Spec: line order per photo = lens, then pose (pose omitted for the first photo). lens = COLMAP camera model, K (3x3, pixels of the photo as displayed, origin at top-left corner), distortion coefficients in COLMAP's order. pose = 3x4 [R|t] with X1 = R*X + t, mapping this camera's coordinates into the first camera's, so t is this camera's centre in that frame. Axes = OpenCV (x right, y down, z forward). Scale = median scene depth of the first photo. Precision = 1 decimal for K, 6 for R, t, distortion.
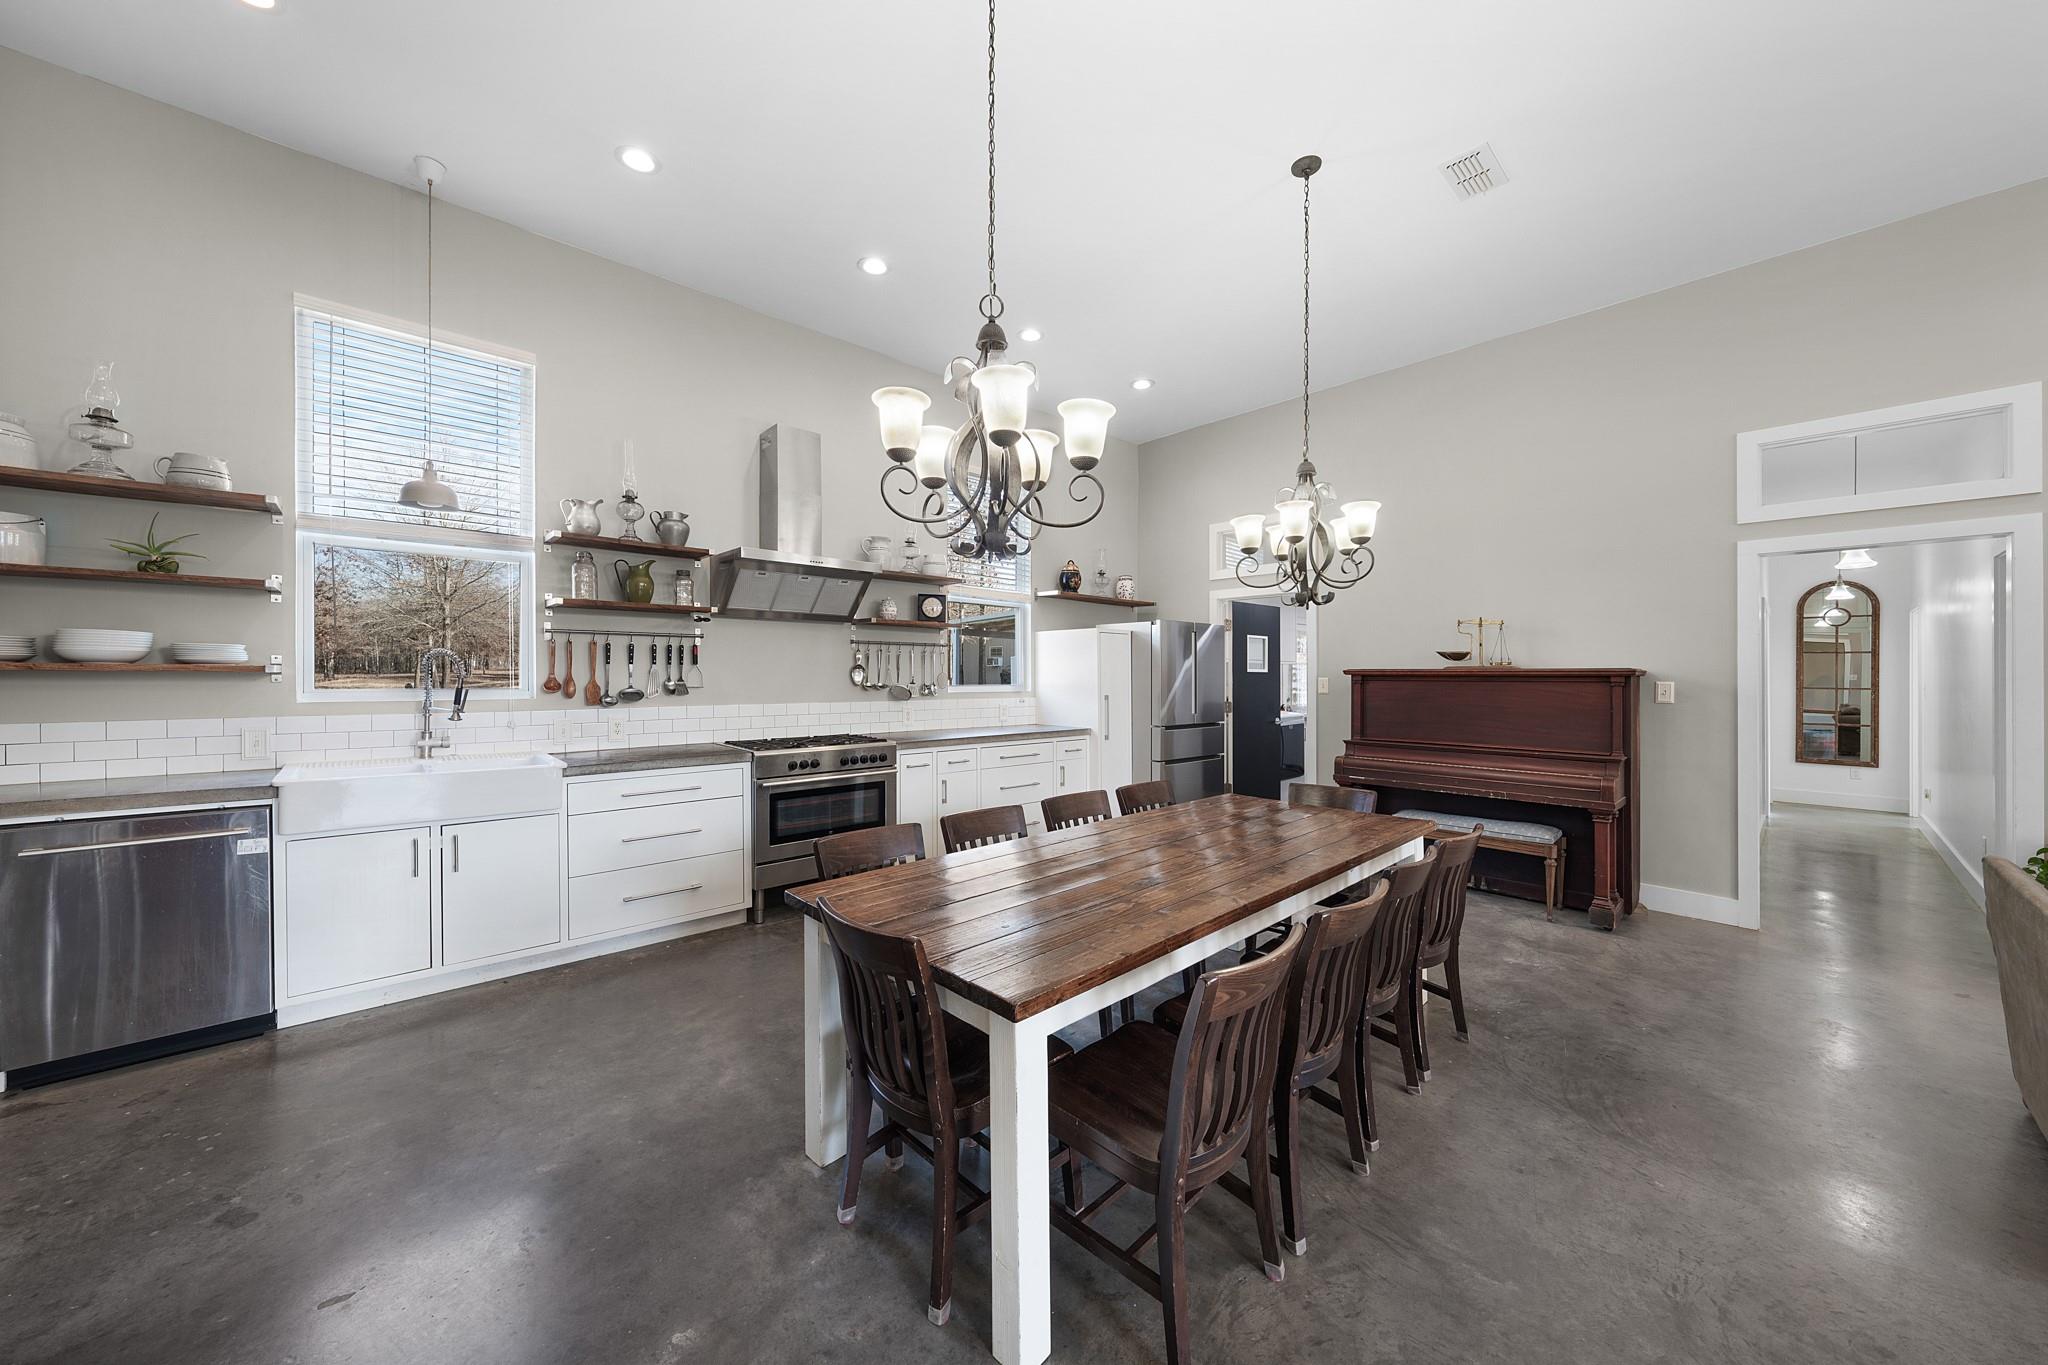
lens RADIAL K [[711.1, 0, 1021.7], [0, 711.1, 674.7], [0, 0, 1]] dist [-0.004658, 0.001017]
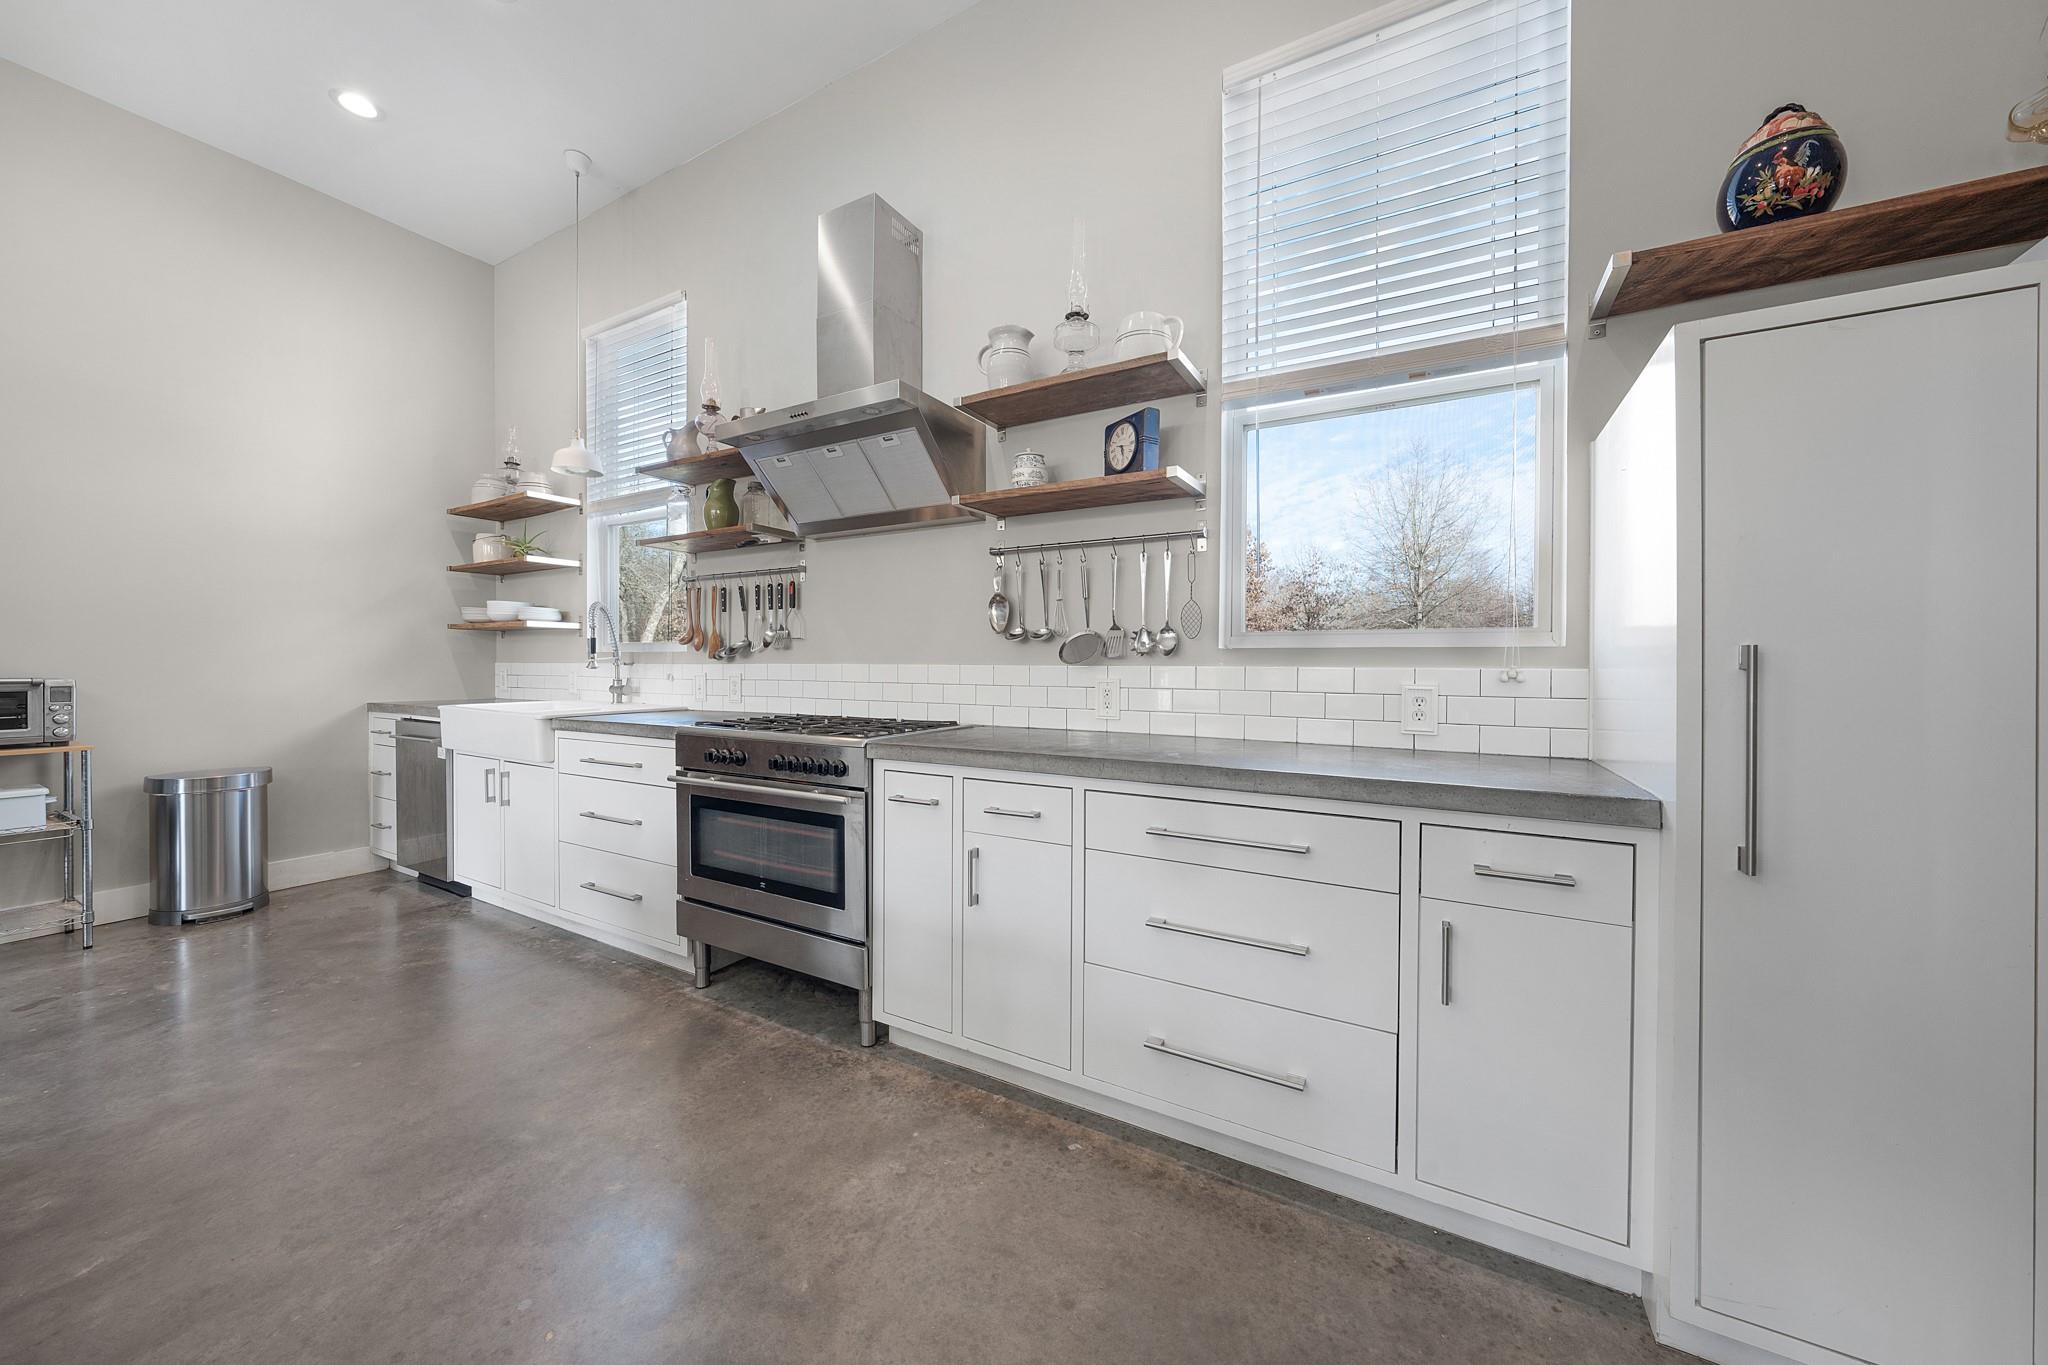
lens RADIAL K [[711.1, 0, 1031.4], [0, 711.1, 675.4], [0, 0, 1]] dist [-0.004658, 0.001017]
pose [[0.311626, 0.011852, -0.950131, 0.336756], [-0.003138, 0.999930, 0.011444, 0.048801], [0.950200, -0.000585, 0.311641, 1.040062]]
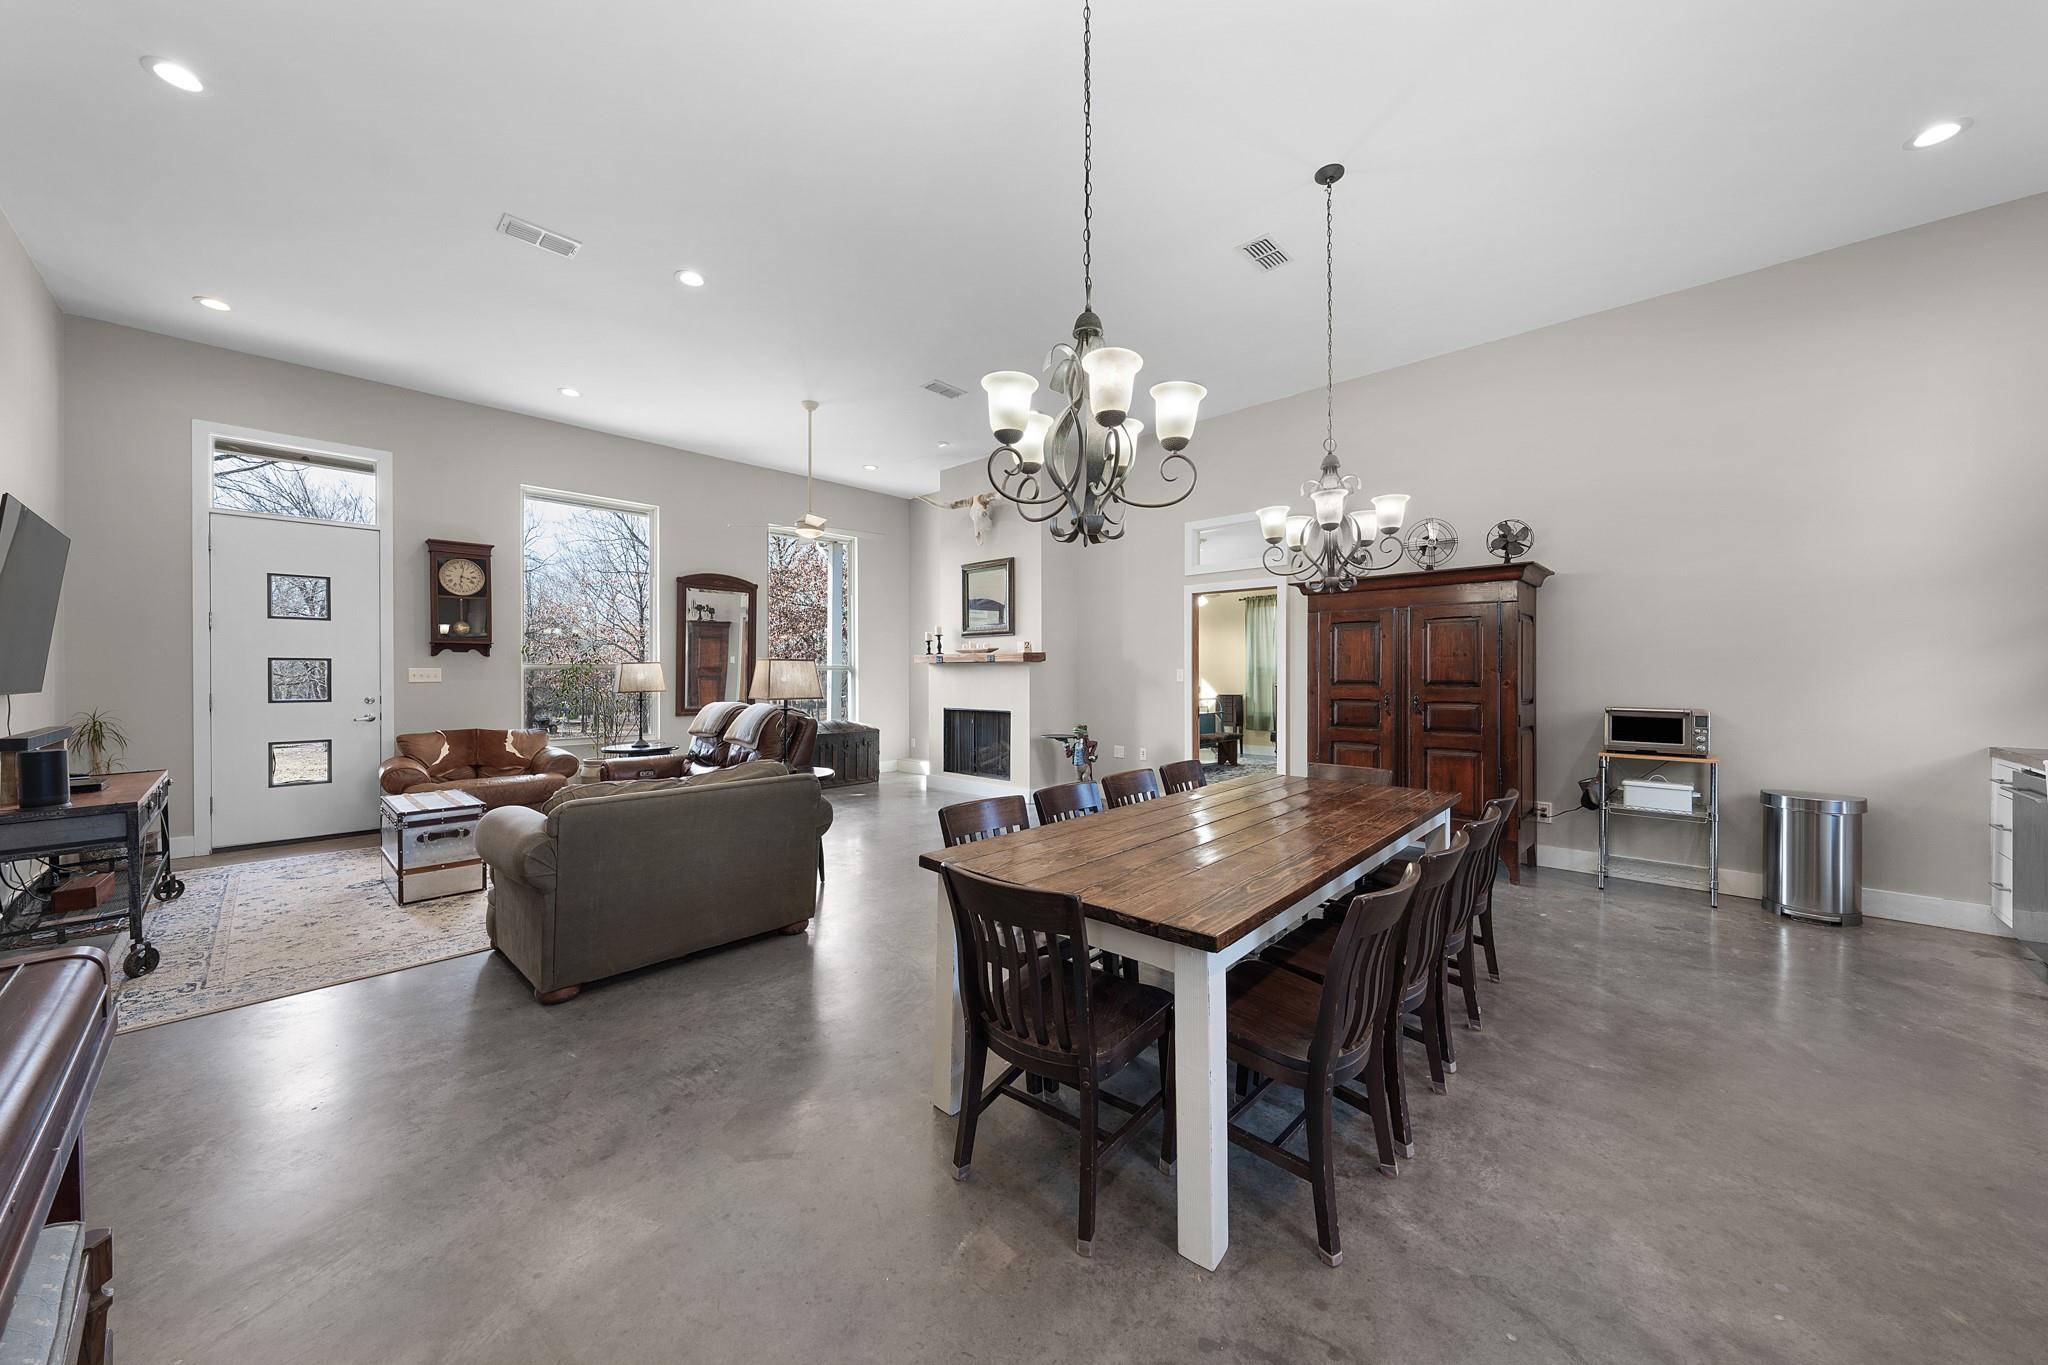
lens RADIAL K [[711.1, 0, 1029.6], [0, 711.1, 677.1], [0, 0, 1]] dist [-0.004658, 0.001017]
pose [[-0.996659, -0.005856, -0.081461, 0.395933], [-0.006553, 0.999944, 0.008289, 0.013422], [0.081408, 0.008795, -0.996642, 1.259264]]
